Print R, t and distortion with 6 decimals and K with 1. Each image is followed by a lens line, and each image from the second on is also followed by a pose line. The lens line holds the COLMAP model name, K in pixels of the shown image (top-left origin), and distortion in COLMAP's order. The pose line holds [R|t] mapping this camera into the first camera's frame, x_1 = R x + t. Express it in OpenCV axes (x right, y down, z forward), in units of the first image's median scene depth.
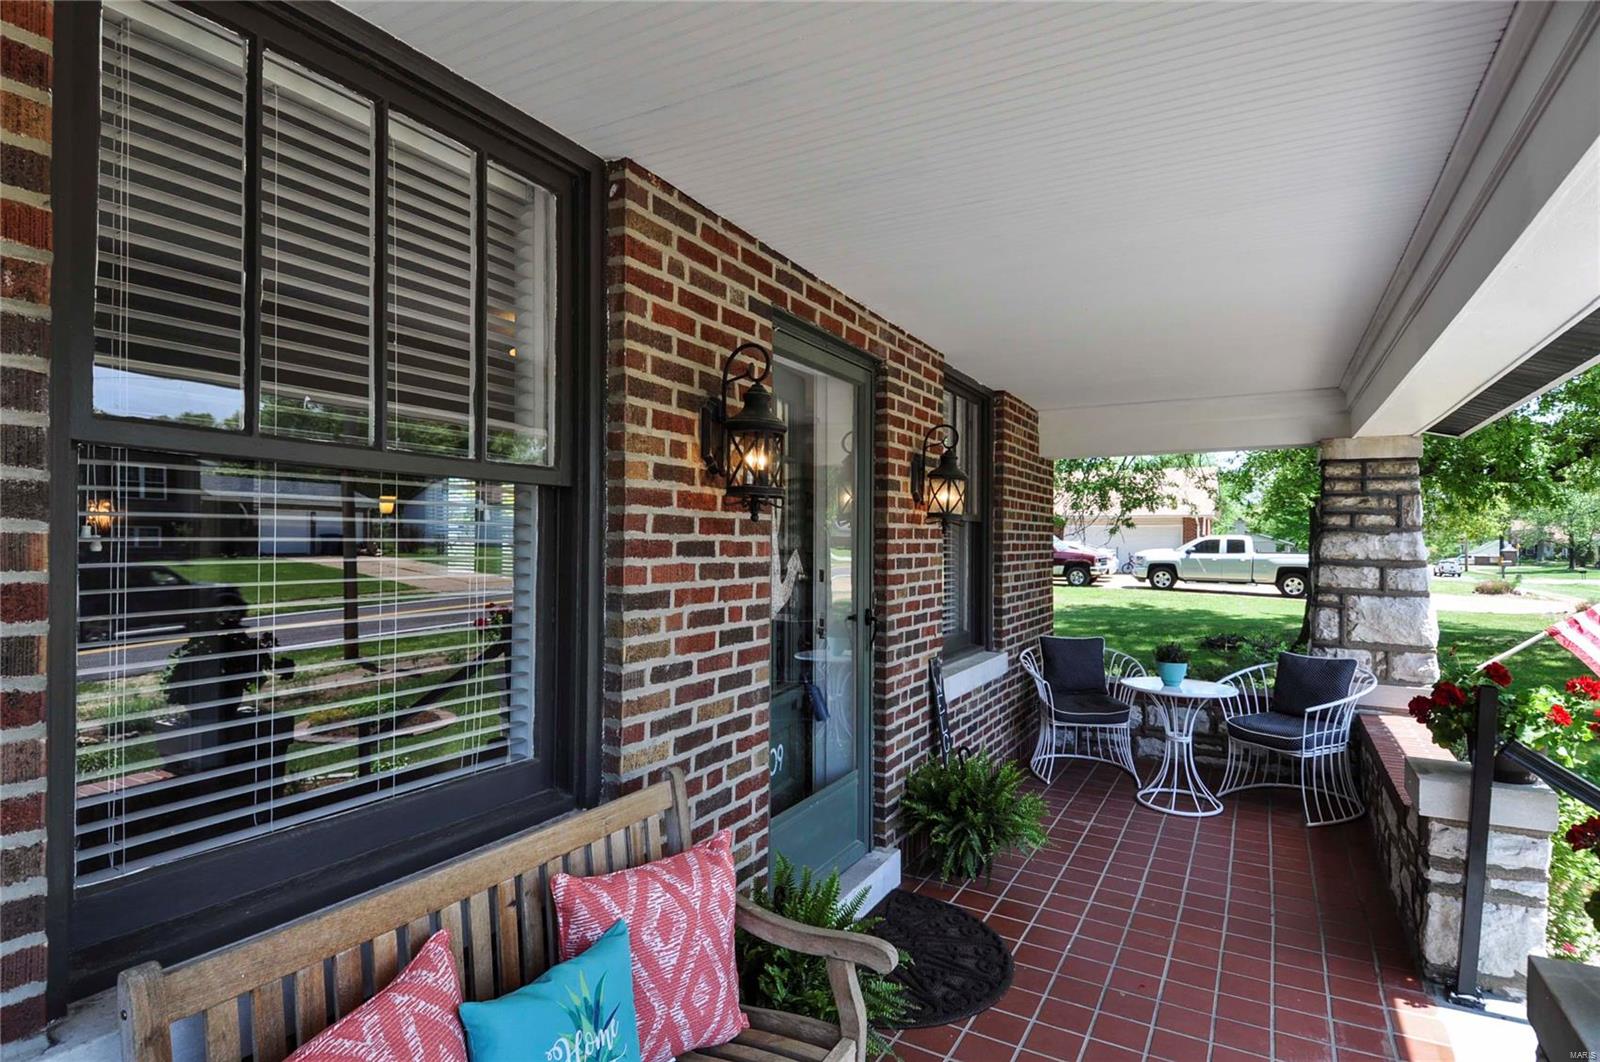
lens RADIAL K [[823.6, 0, 787.2], [0, 823.6, 522.8], [0, 0, 1]] dist [0.055722, -0.058223]
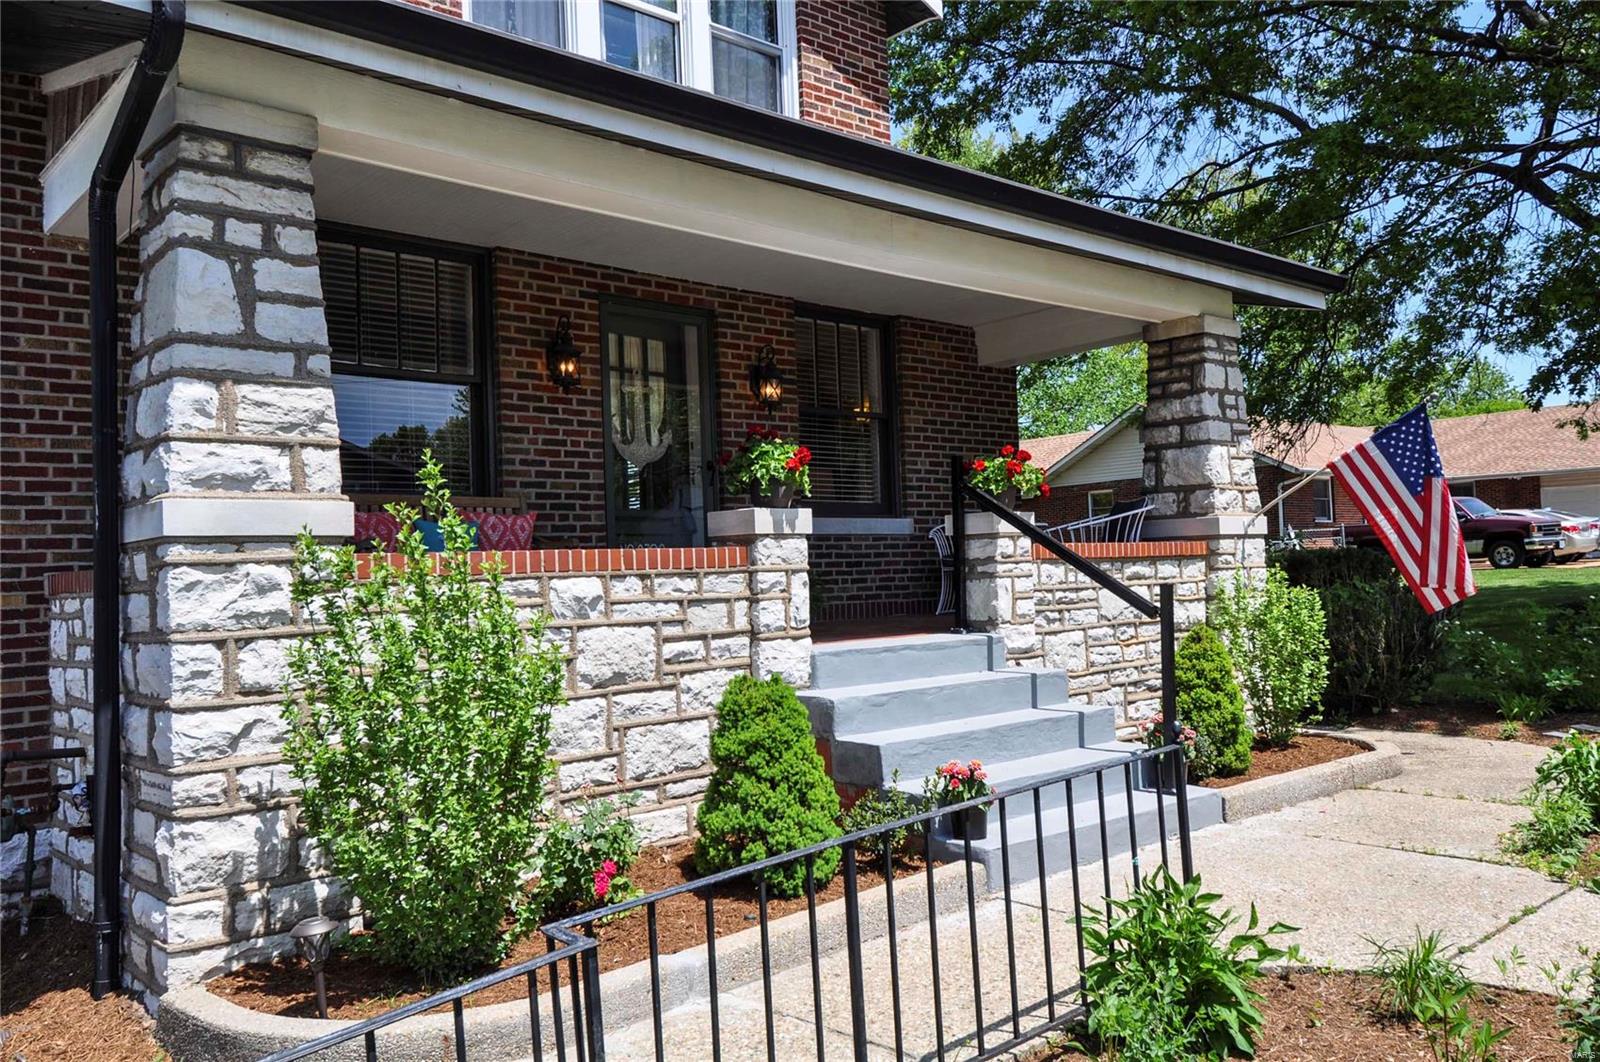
lens RADIAL K [[1229.6, 0, 789.4], [0, 1229.6, 523.8], [0, 0, 1]] dist [0.044522, 0.004144]
pose [[0.939977, -0.056091, -0.336595, 1.045029], [0.048935, 0.998360, -0.029712, 0.304684], [0.337710, 0.011457, 0.941181, -1.230673]]
